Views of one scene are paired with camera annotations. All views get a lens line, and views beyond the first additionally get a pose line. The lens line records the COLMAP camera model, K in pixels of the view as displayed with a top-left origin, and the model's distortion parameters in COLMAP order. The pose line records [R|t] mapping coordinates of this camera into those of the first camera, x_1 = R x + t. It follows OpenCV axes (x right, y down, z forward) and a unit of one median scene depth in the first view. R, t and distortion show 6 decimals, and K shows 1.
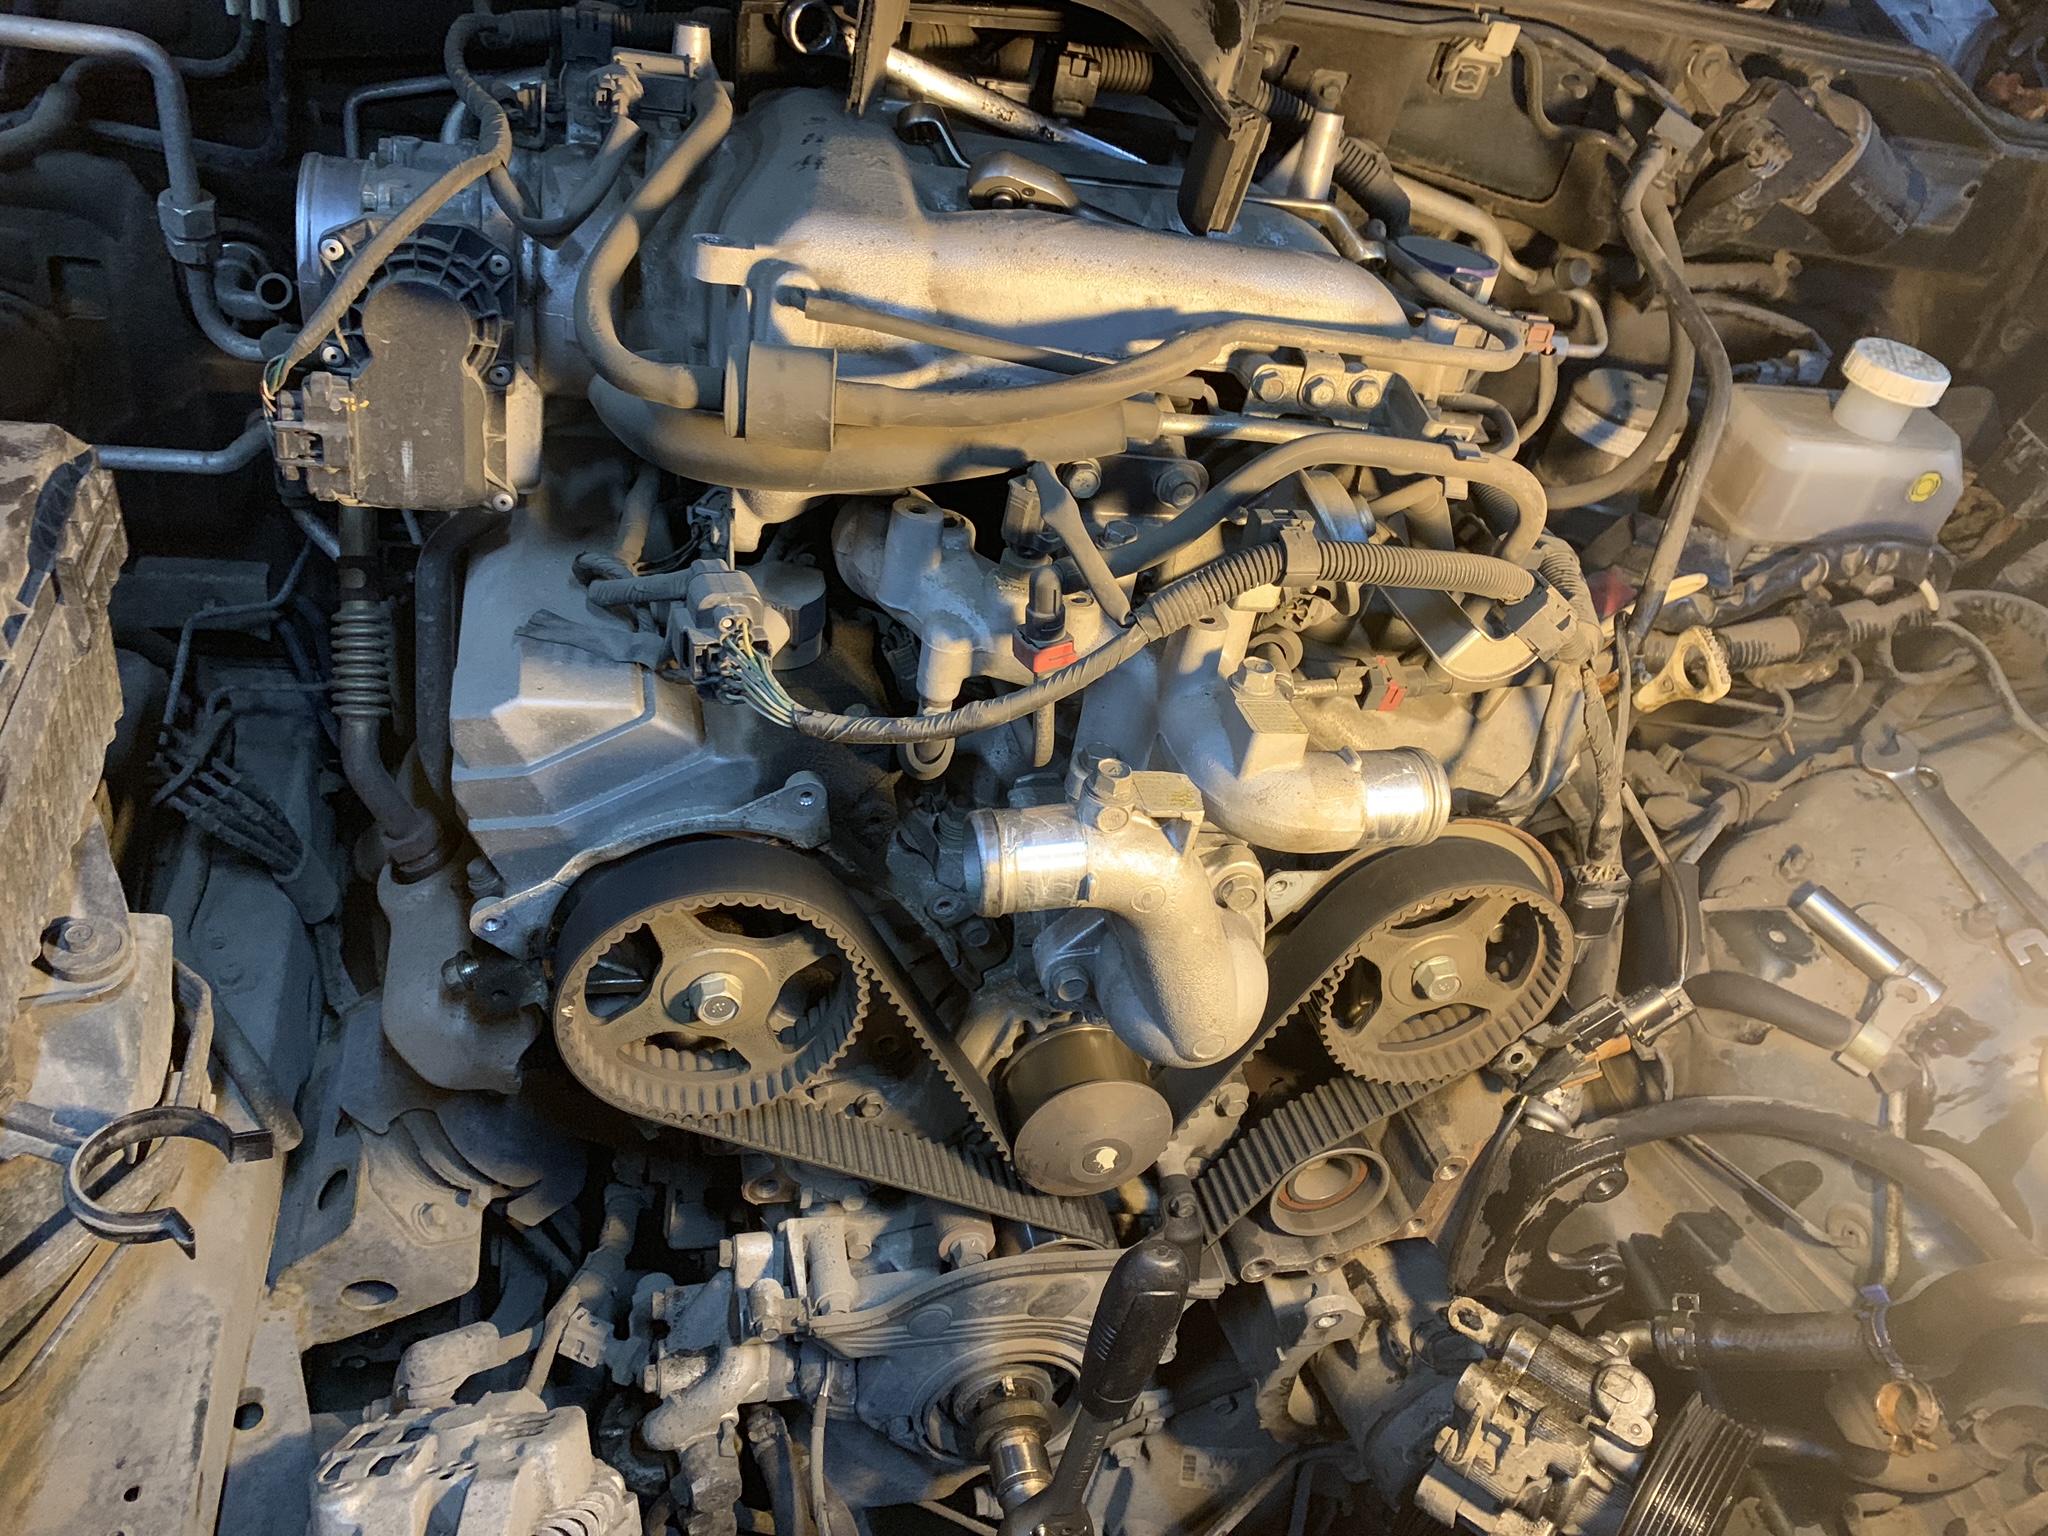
lens RADIAL K [[1570.6, 0, 1022.1], [0, 1570.6, 768.7], [0, 0, 1]] dist [0.027425, -0.019292]
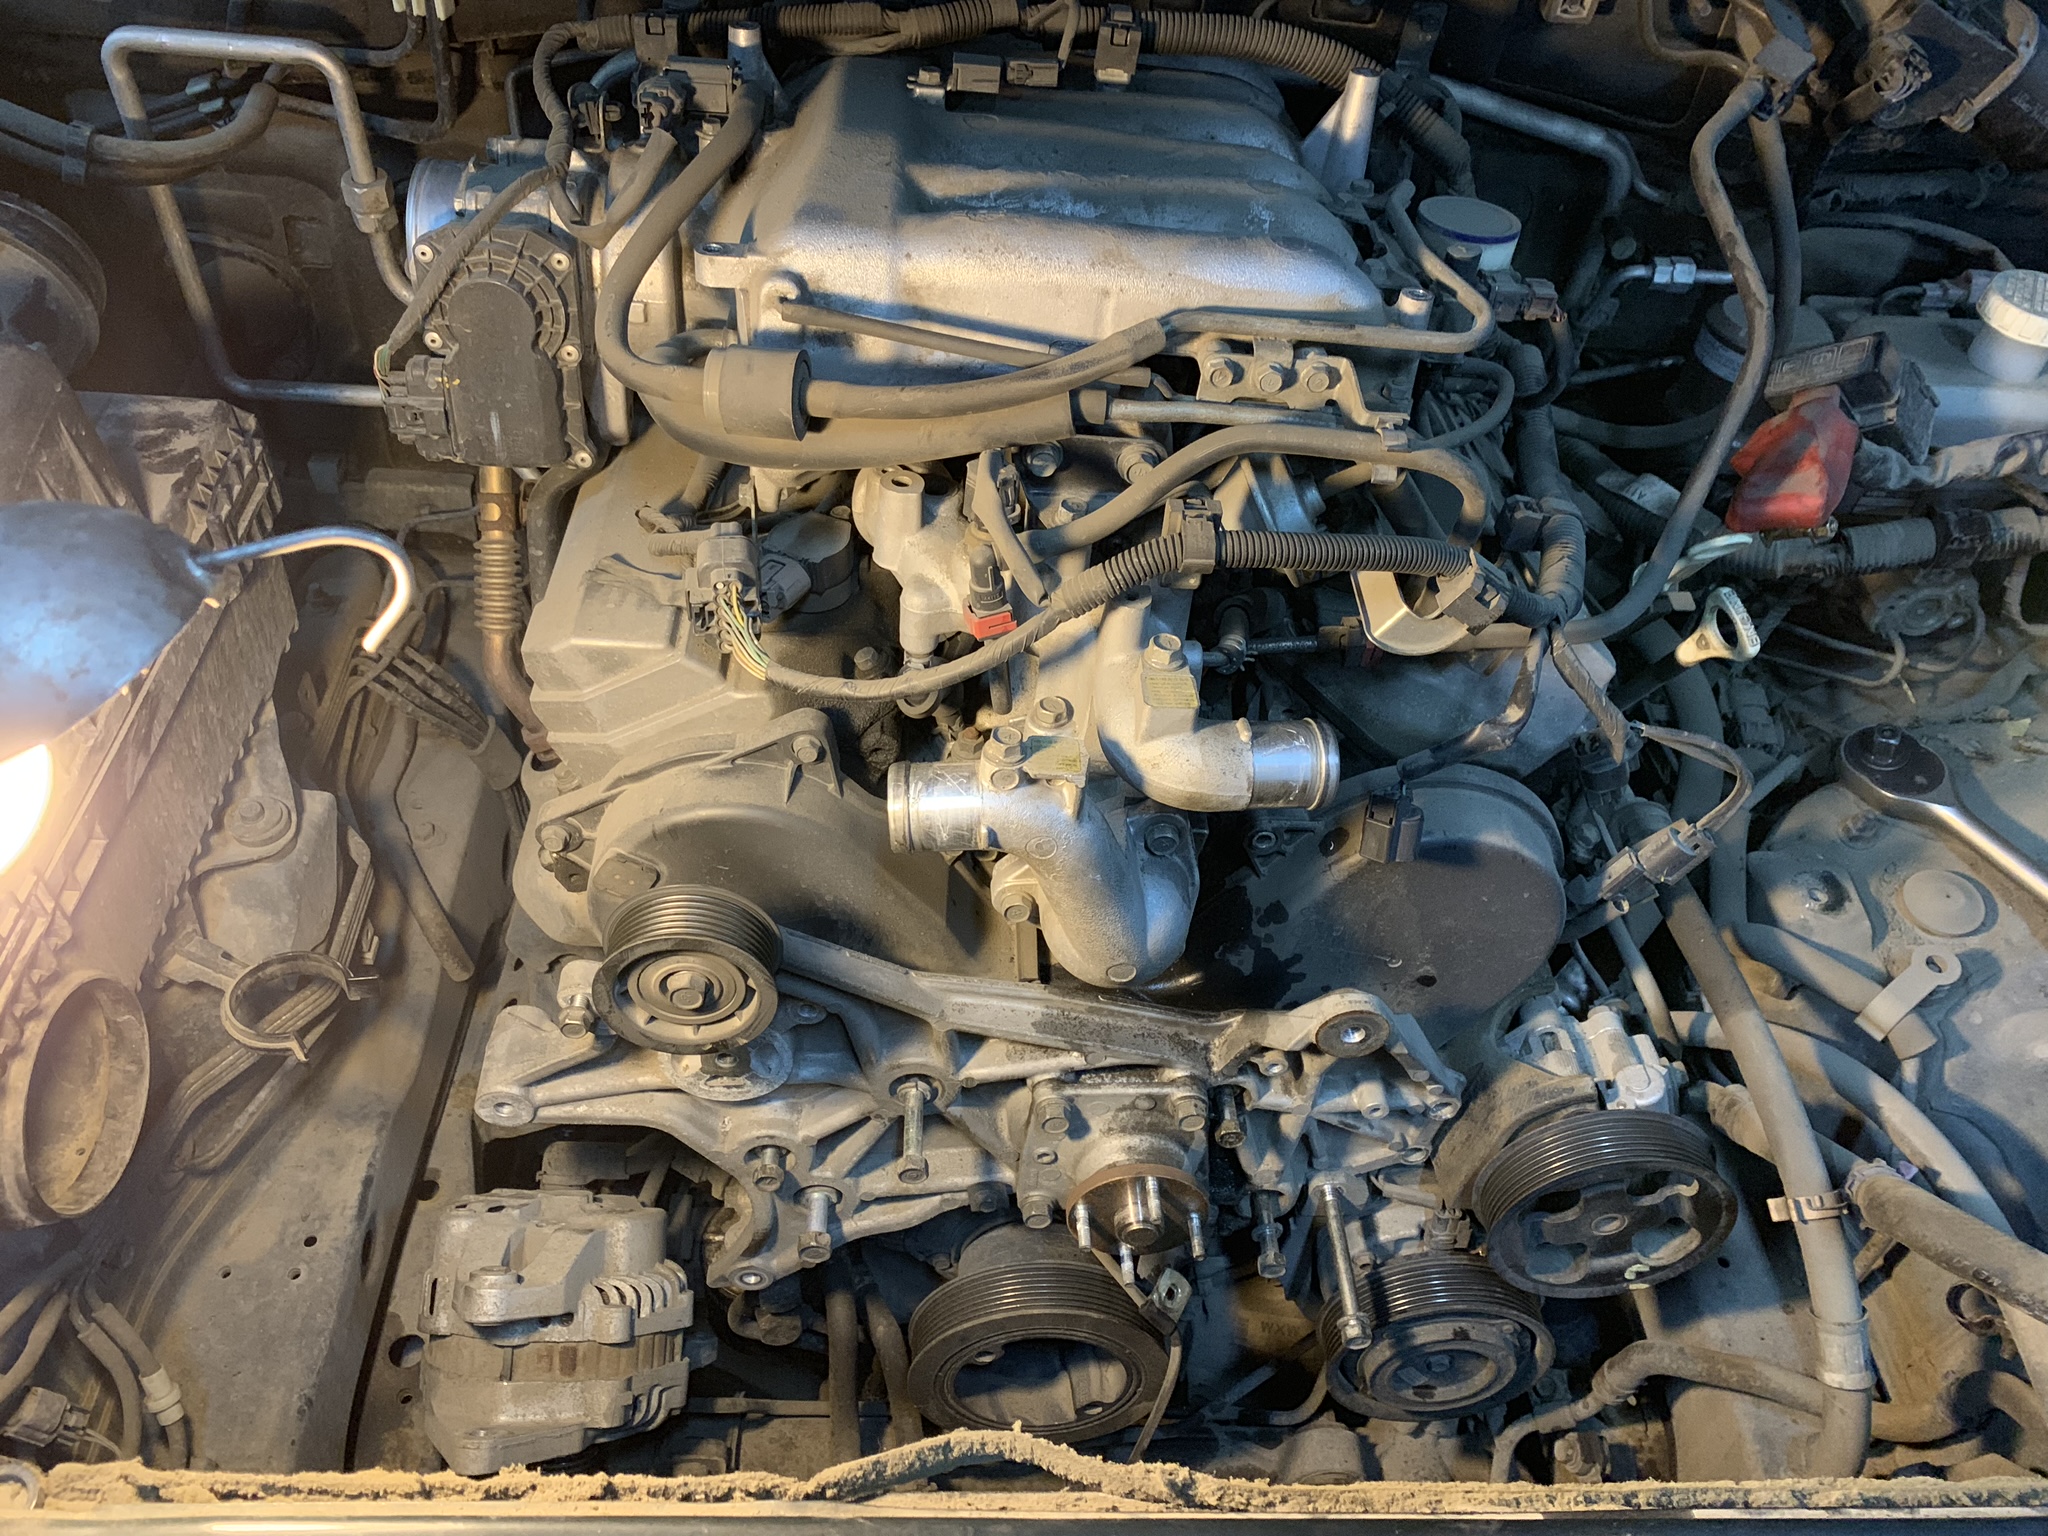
lens RADIAL K [[1570.6, 0, 1022.6], [0, 1570.6, 774.2], [0, 0, 1]] dist [0.027425, -0.019292]
pose [[0.978598, 0.057632, -0.197547, 0.210921], [-0.037996, 0.994080, 0.101791, -0.062264], [0.202244, -0.092106, 0.974994, -0.083173]]
